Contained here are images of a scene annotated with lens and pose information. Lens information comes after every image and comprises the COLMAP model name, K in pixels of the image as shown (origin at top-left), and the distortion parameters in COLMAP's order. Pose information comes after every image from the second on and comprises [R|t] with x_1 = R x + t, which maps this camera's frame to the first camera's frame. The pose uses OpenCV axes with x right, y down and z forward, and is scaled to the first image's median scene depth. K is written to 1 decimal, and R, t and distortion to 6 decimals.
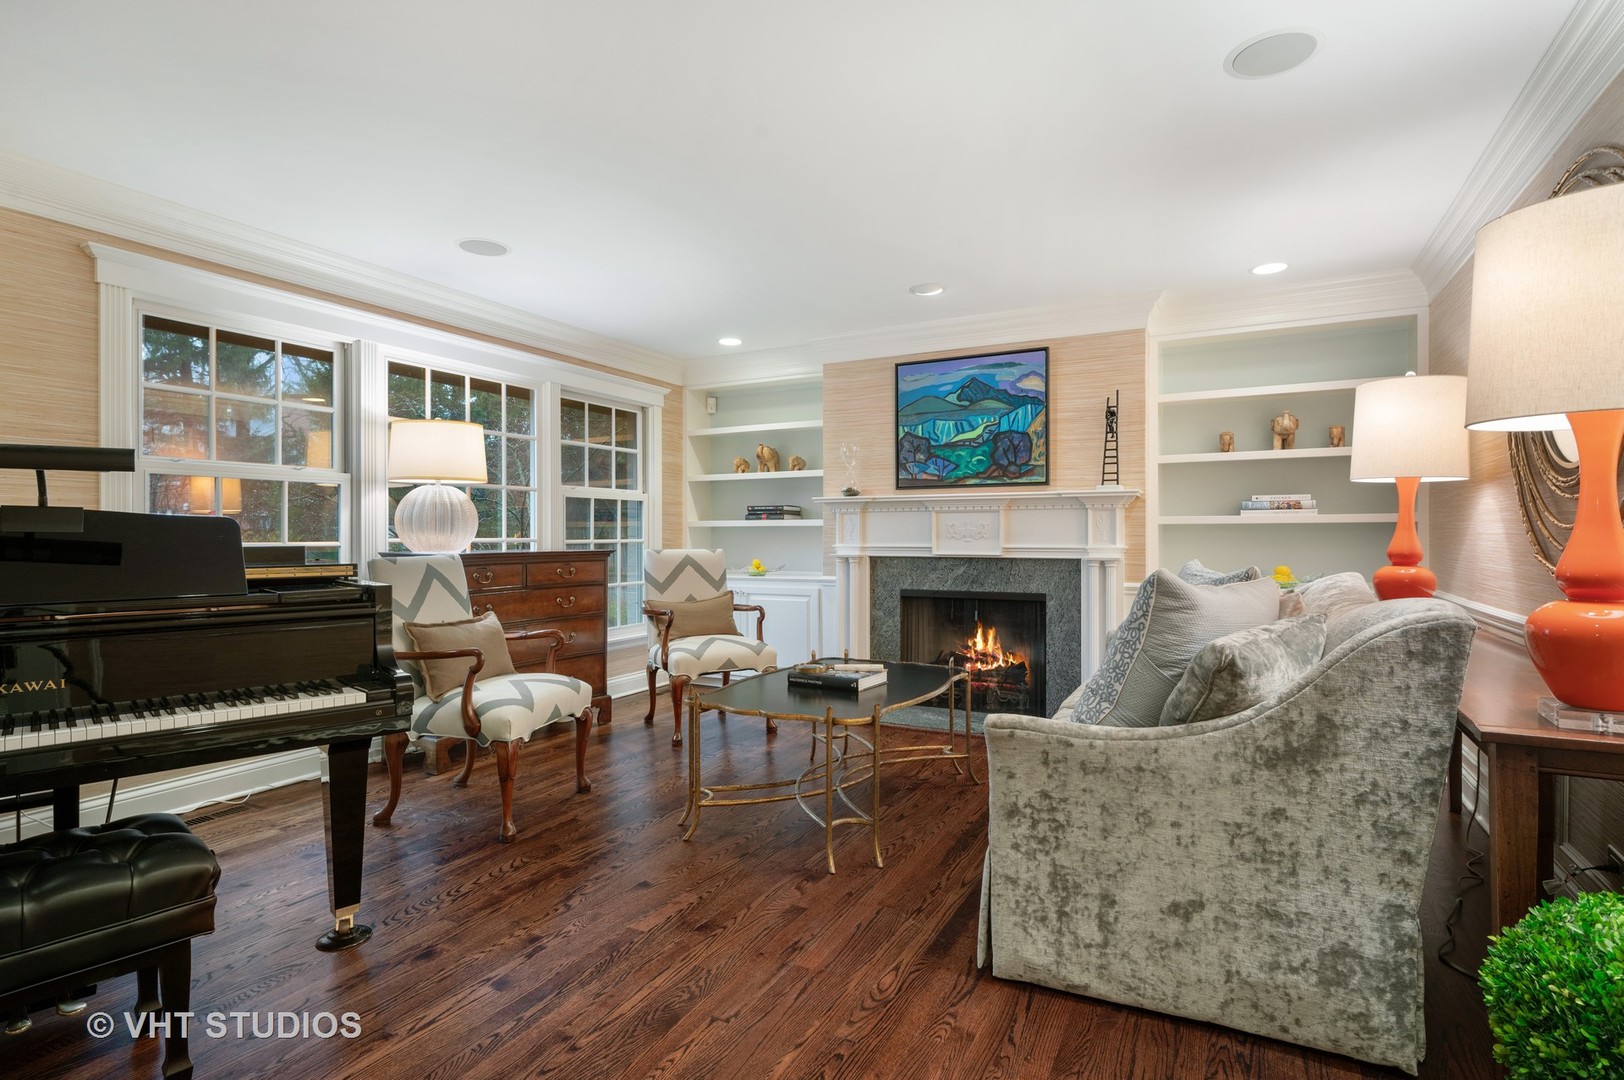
lens RADIAL K [[800.8, 0, 812.0], [0, 800.8, 540.0], [0, 0, 1]] dist [0.003292, 0.000449]
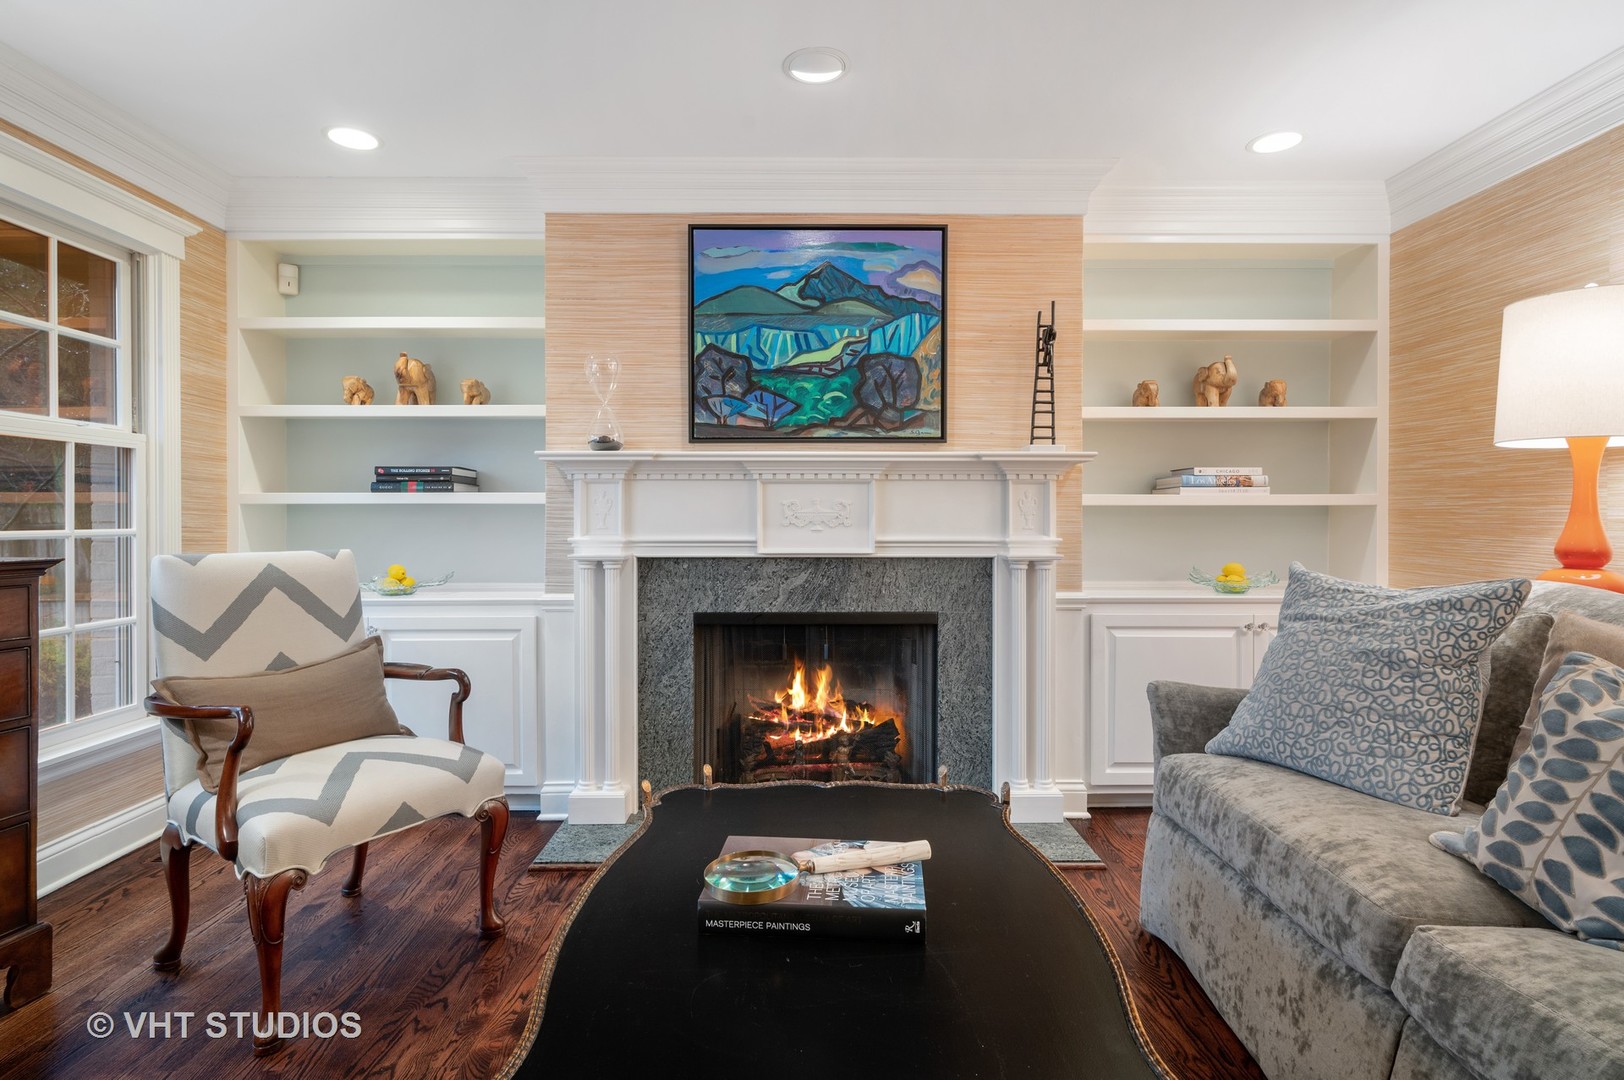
lens RADIAL K [[836.7, 0, 802.1], [0, 836.7, 522.9], [0, 0, 1]] dist [-0.001588, -0.000971]
pose [[0.879499, -0.001396, 0.475899, -0.115462], [0.001326, 0.999999, 0.000481, -0.004785], [-0.475900, 0.000208, 0.879500, 0.441614]]
